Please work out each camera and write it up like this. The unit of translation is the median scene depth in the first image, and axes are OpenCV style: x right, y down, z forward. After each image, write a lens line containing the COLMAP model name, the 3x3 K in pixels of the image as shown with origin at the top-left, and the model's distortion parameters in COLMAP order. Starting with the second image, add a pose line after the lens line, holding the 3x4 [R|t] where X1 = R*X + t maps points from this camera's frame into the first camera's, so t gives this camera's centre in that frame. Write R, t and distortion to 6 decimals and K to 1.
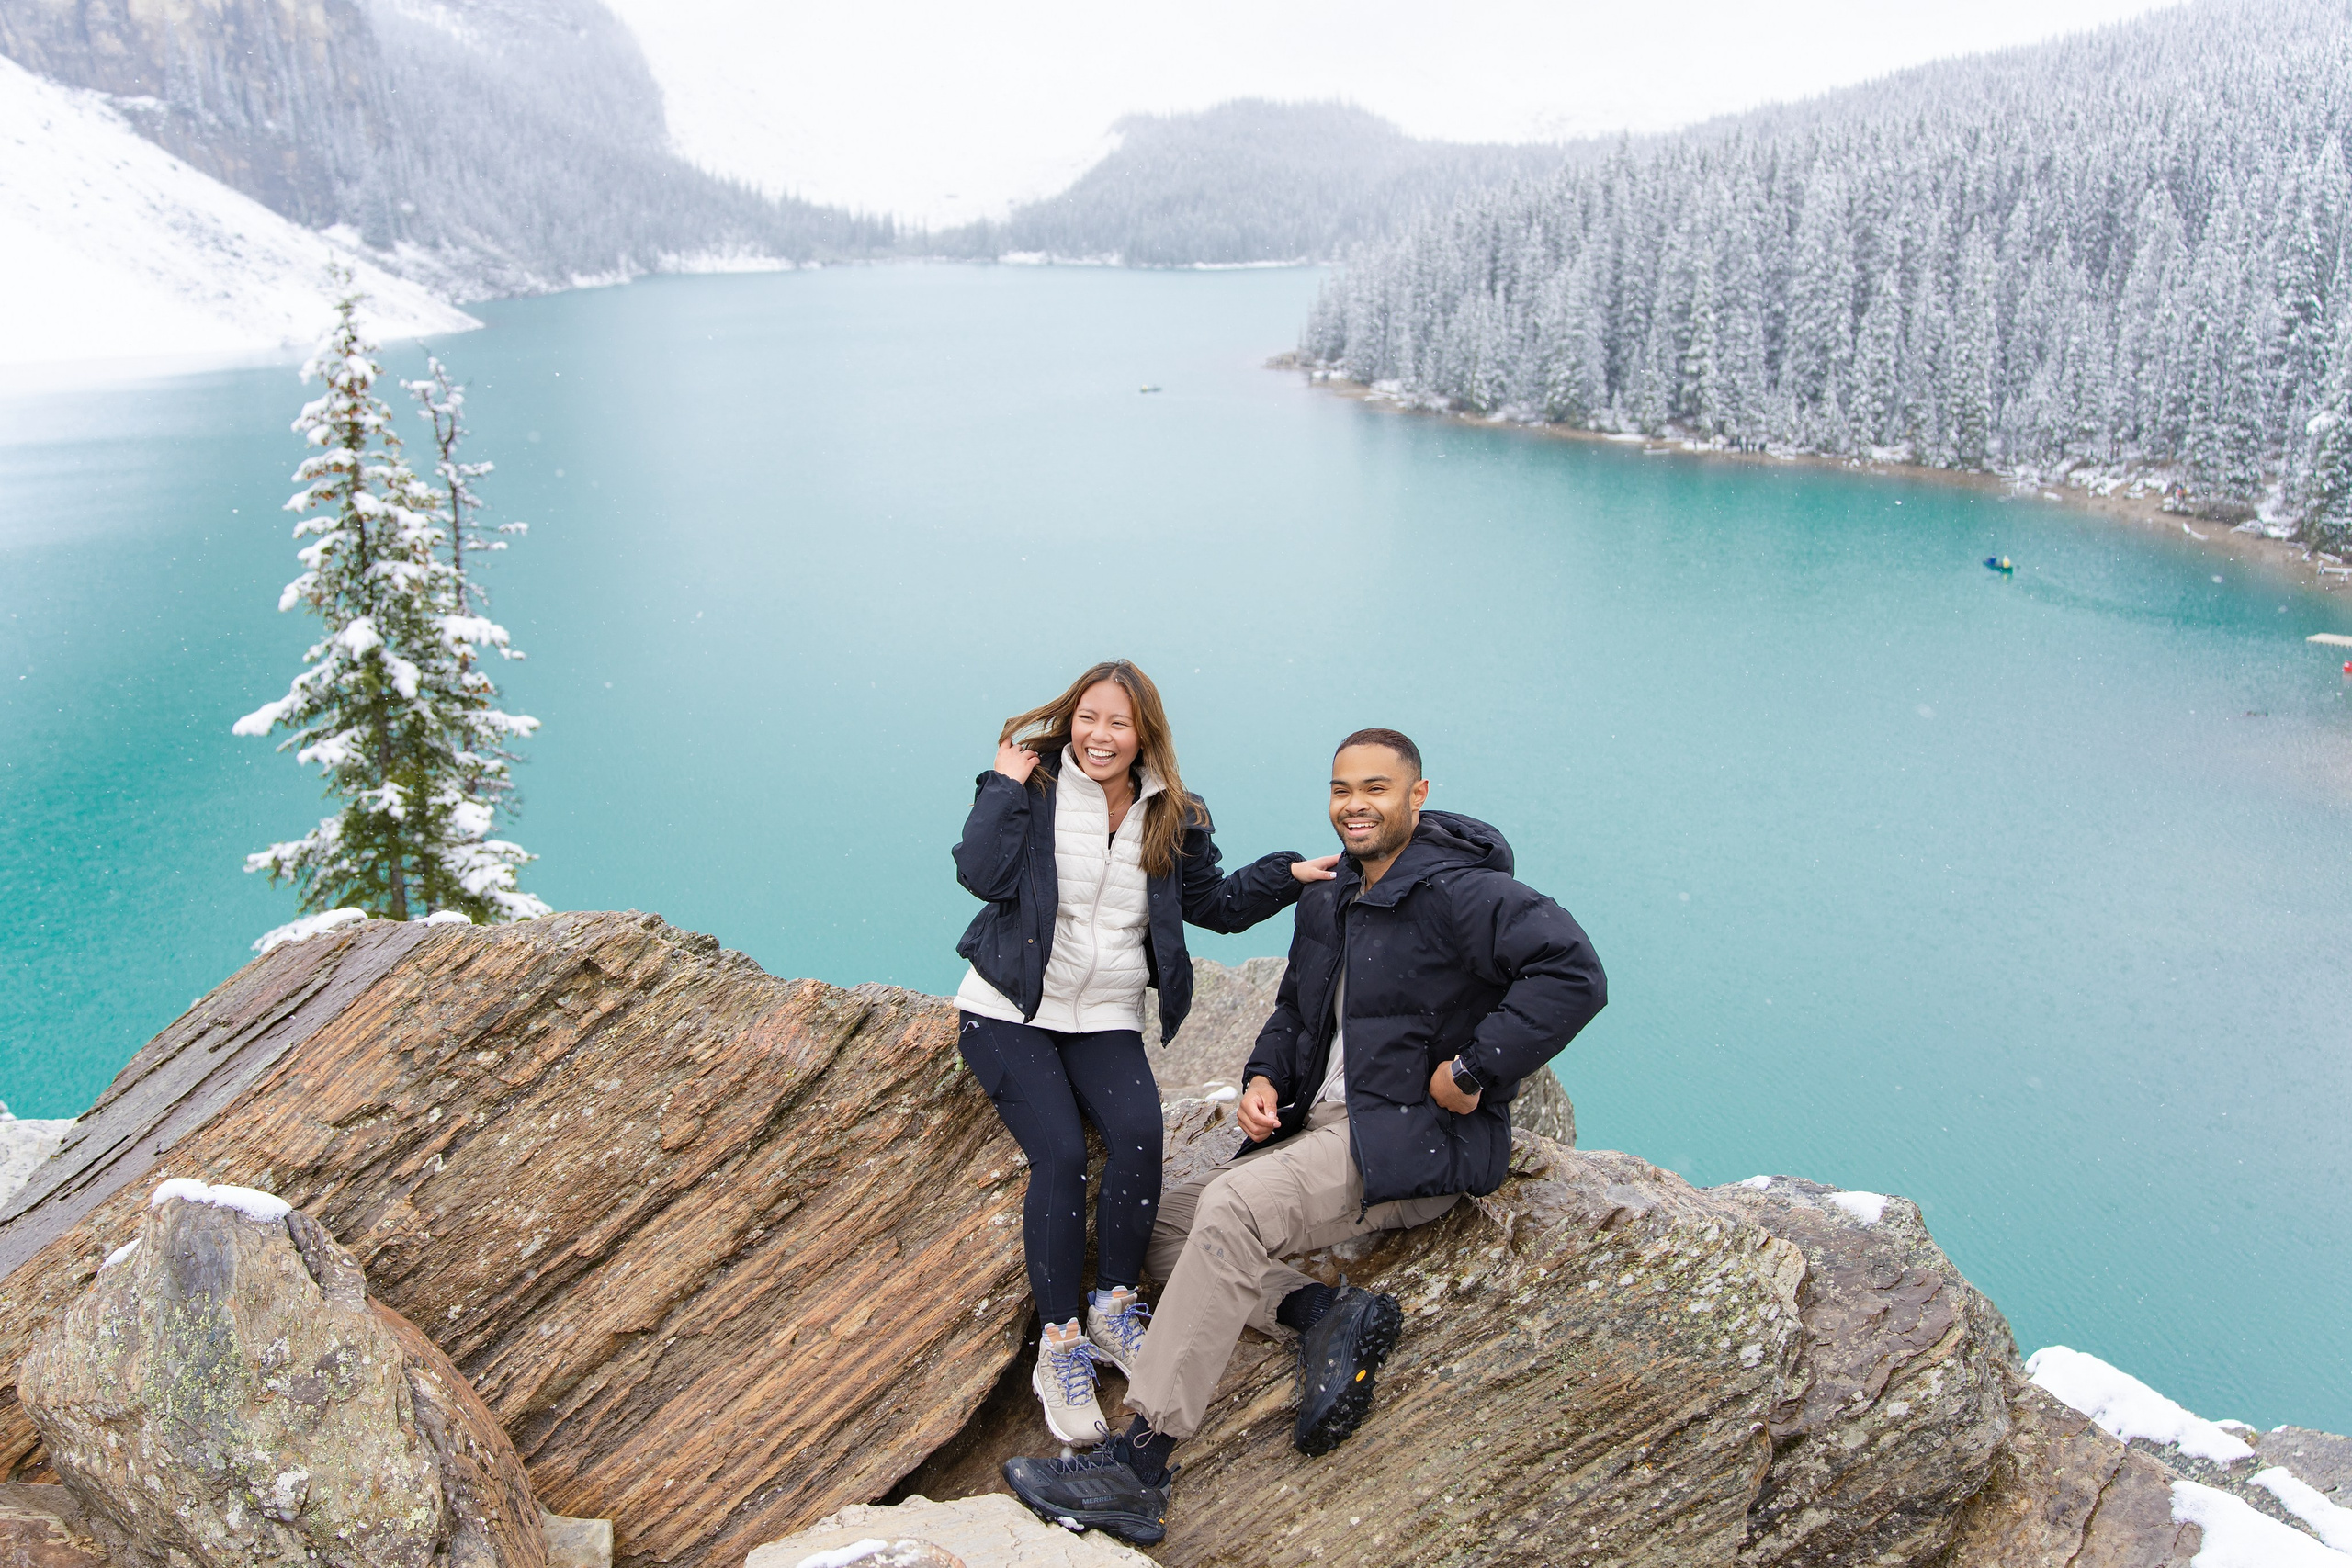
lens RADIAL K [[2326.8, 0, 1157.0], [0, 2326.8, 813.8], [0, 0, 1]] dist [0.011979, 0.000000]
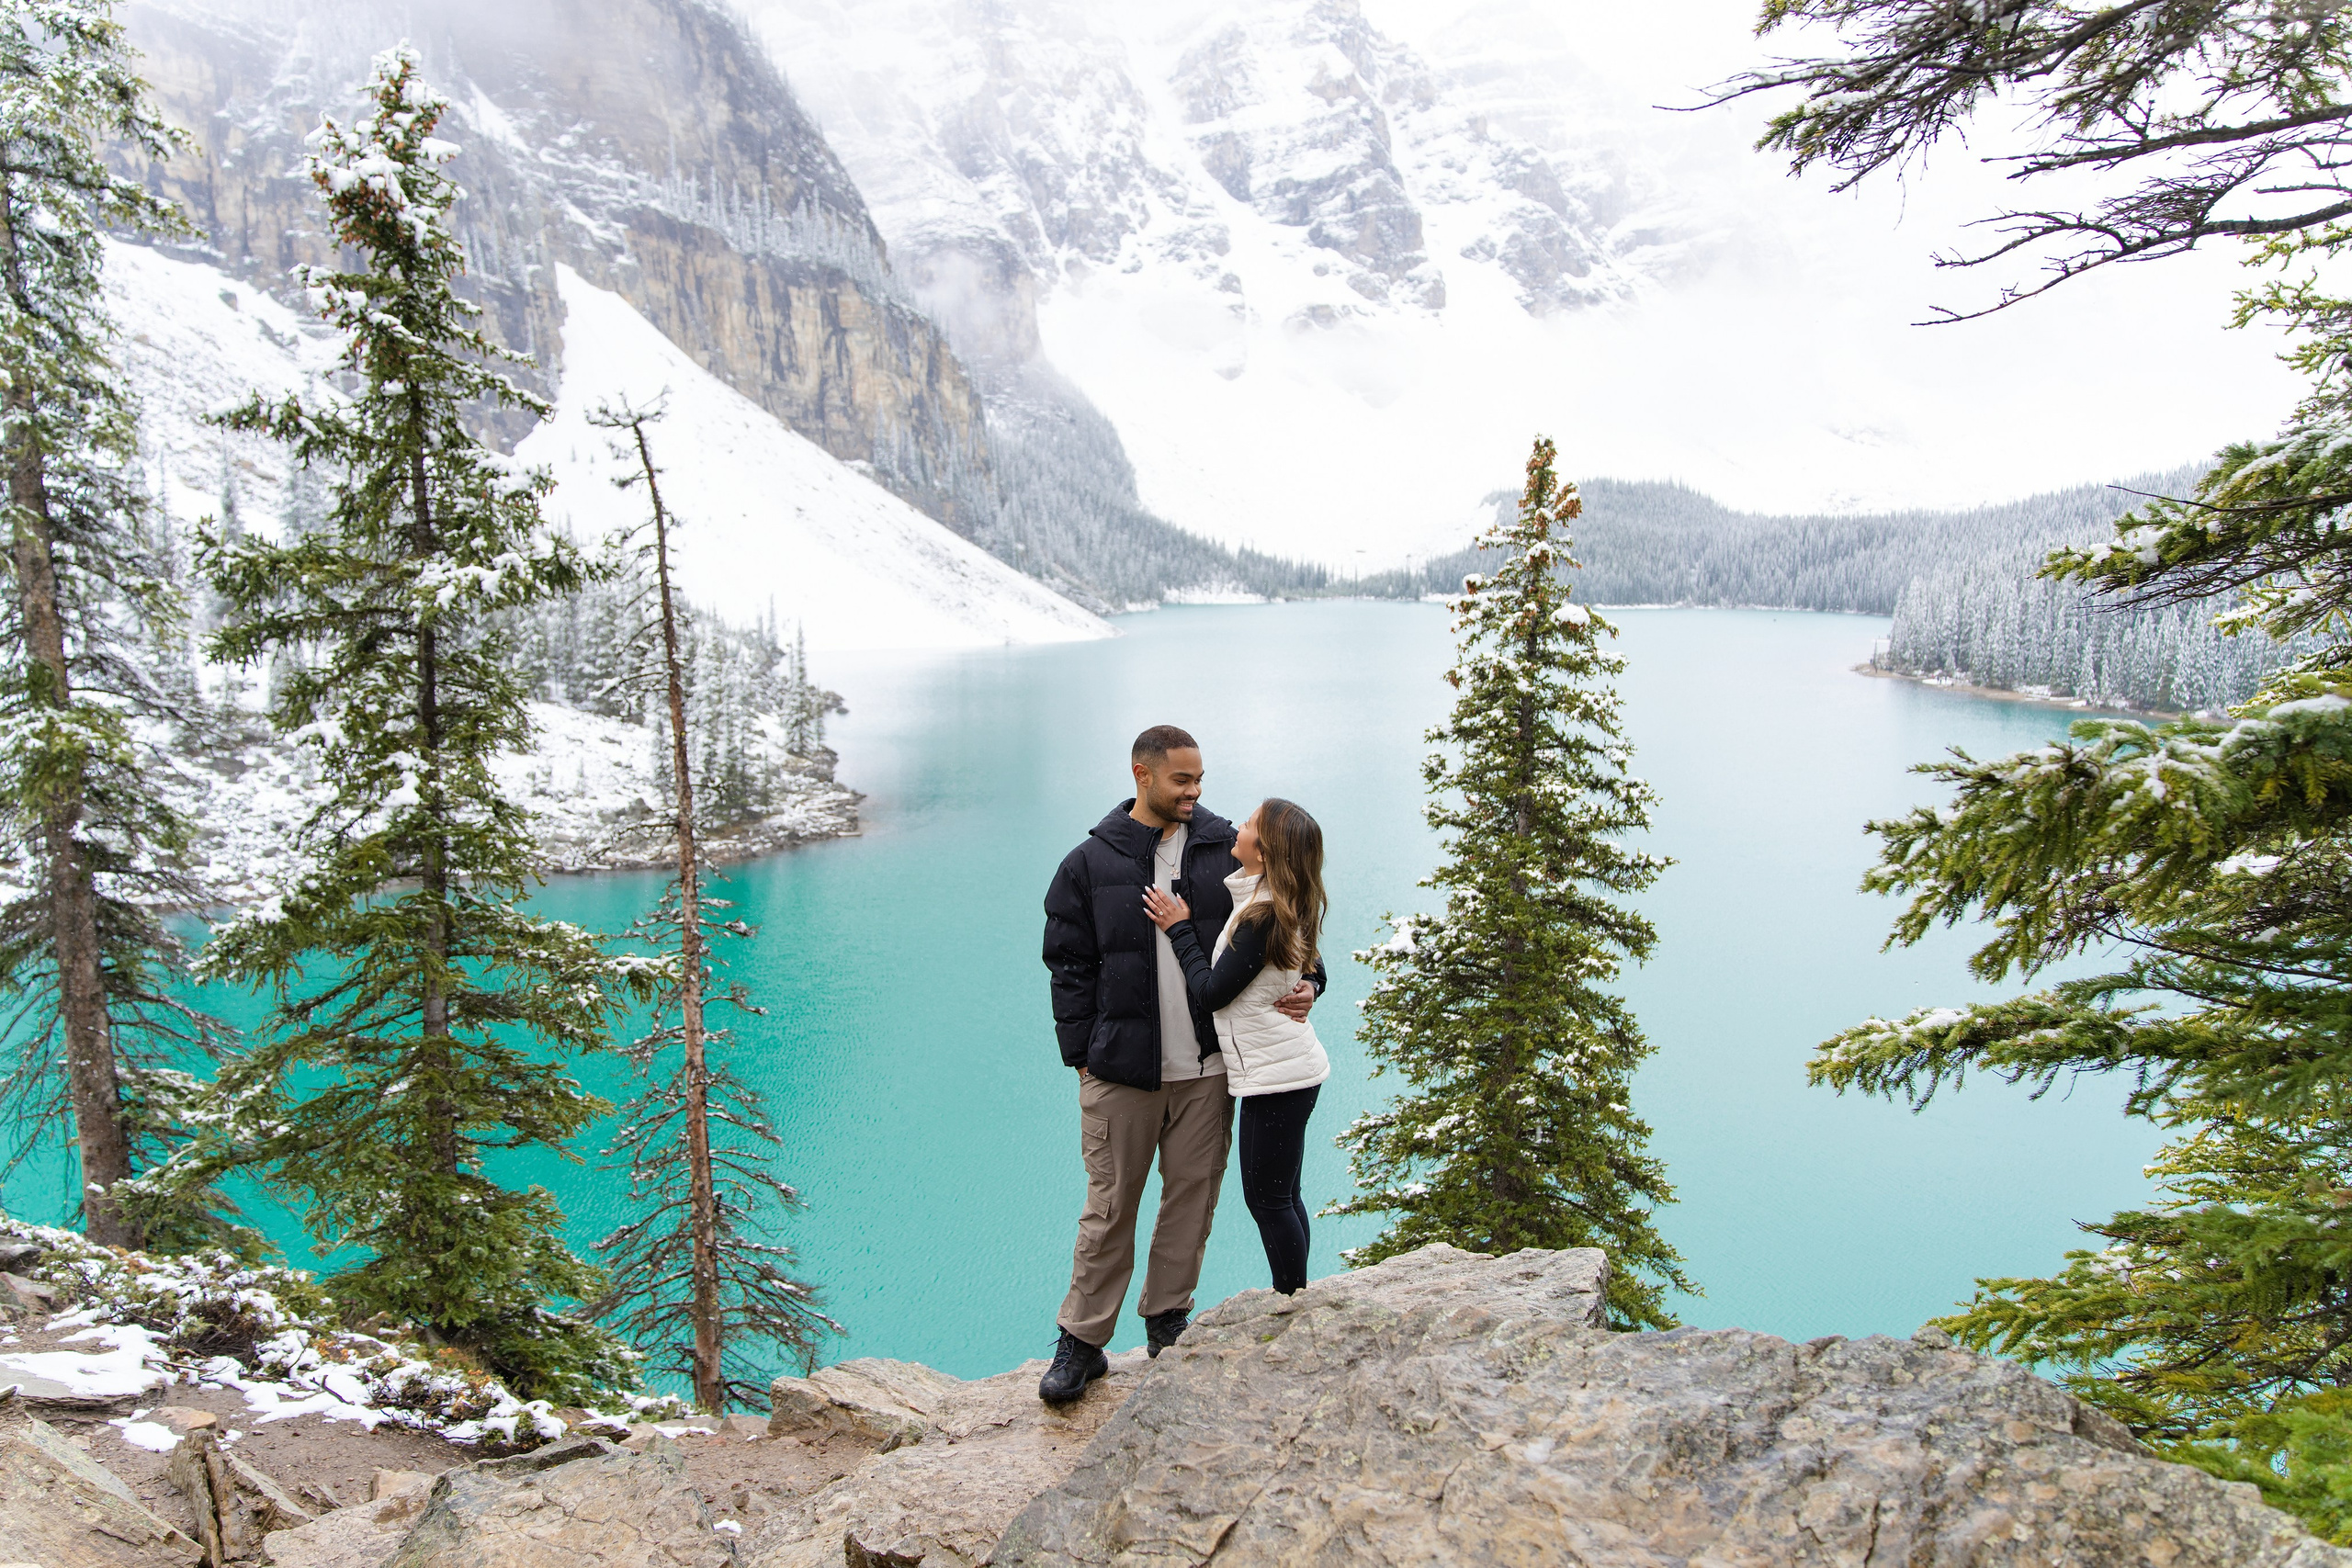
lens RADIAL K [[1896.5, 0, 1175.9], [0, 1896.5, 779.0], [0, 0, 1]] dist [0.000391, -0.009866]
pose [[0.989511, 0.033115, -0.140613, -0.234073], [-0.052811, 0.988920, -0.138739, 0.020147], [0.134460, 0.144710, 0.980296, 0.009091]]
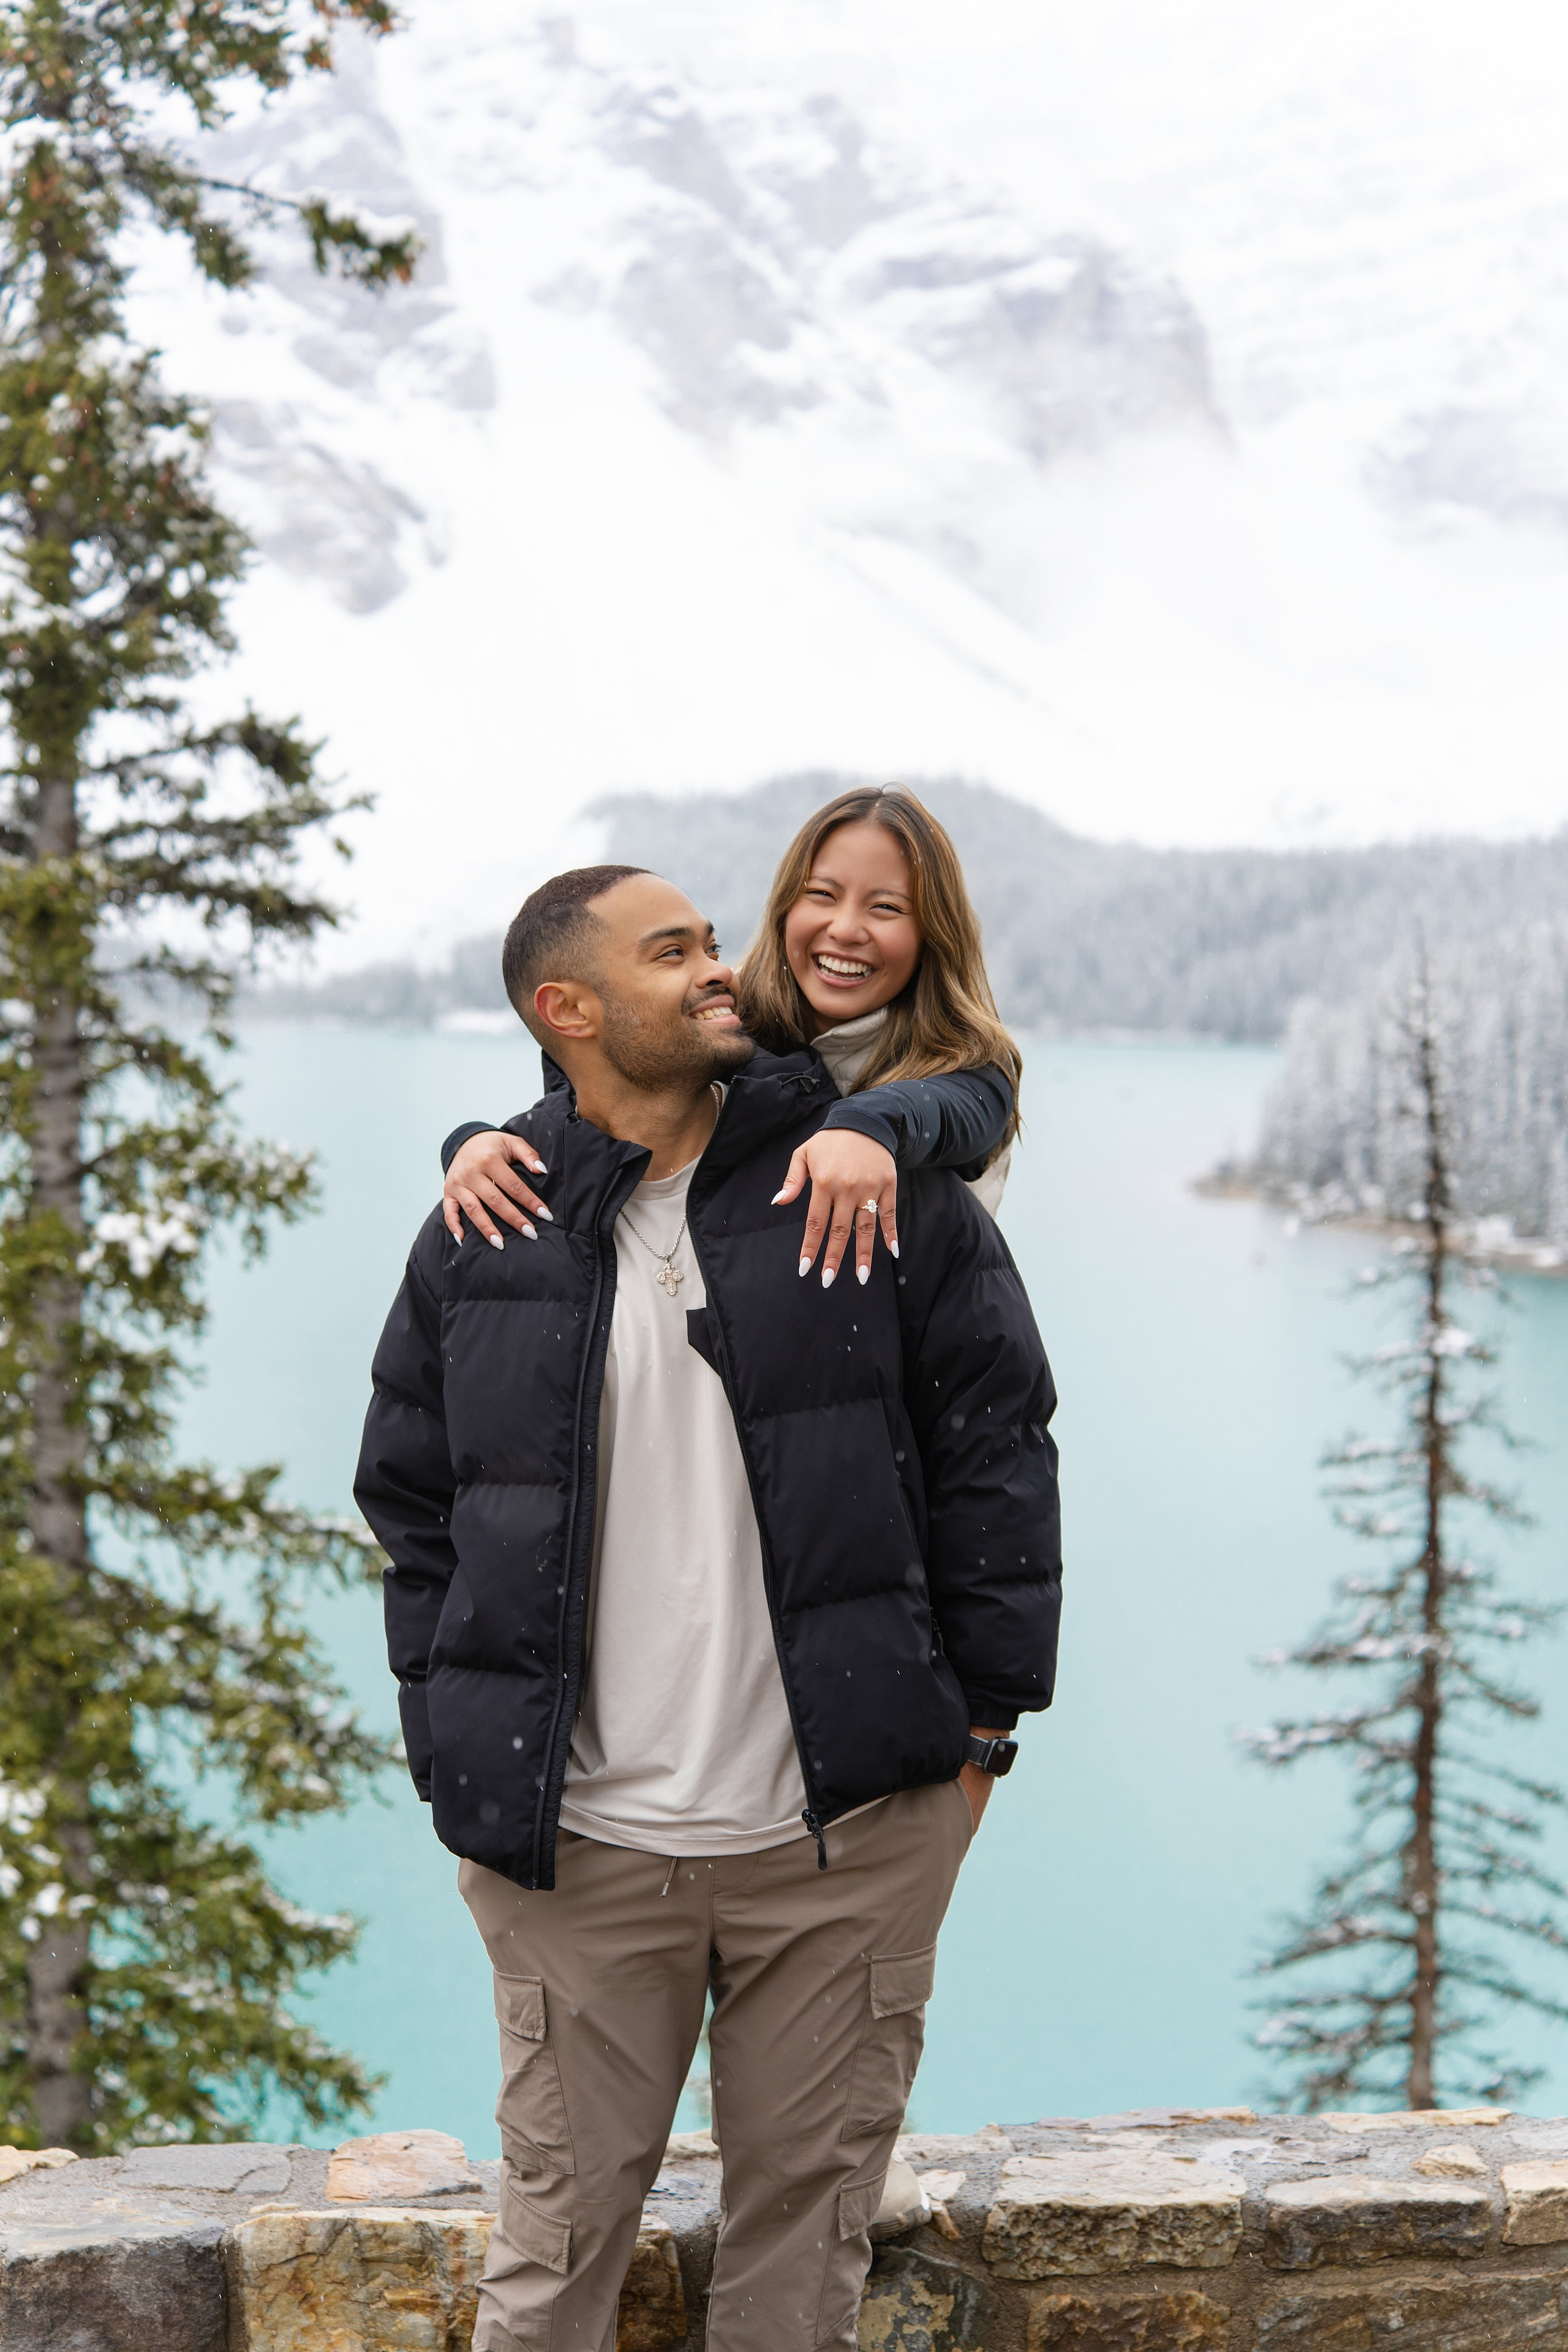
lens RADIAL K [[4041.0, 0, 804.1], [0, 4041.0, 1214.0], [0, 0, 1]] dist [0.033282, 0.000000]
pose [[0.998091, 0.006781, 0.061390, -0.170515], [0.004852, 0.982273, -0.187393, 0.011273], [-0.061573, 0.187334, 0.980365, -0.024972]]
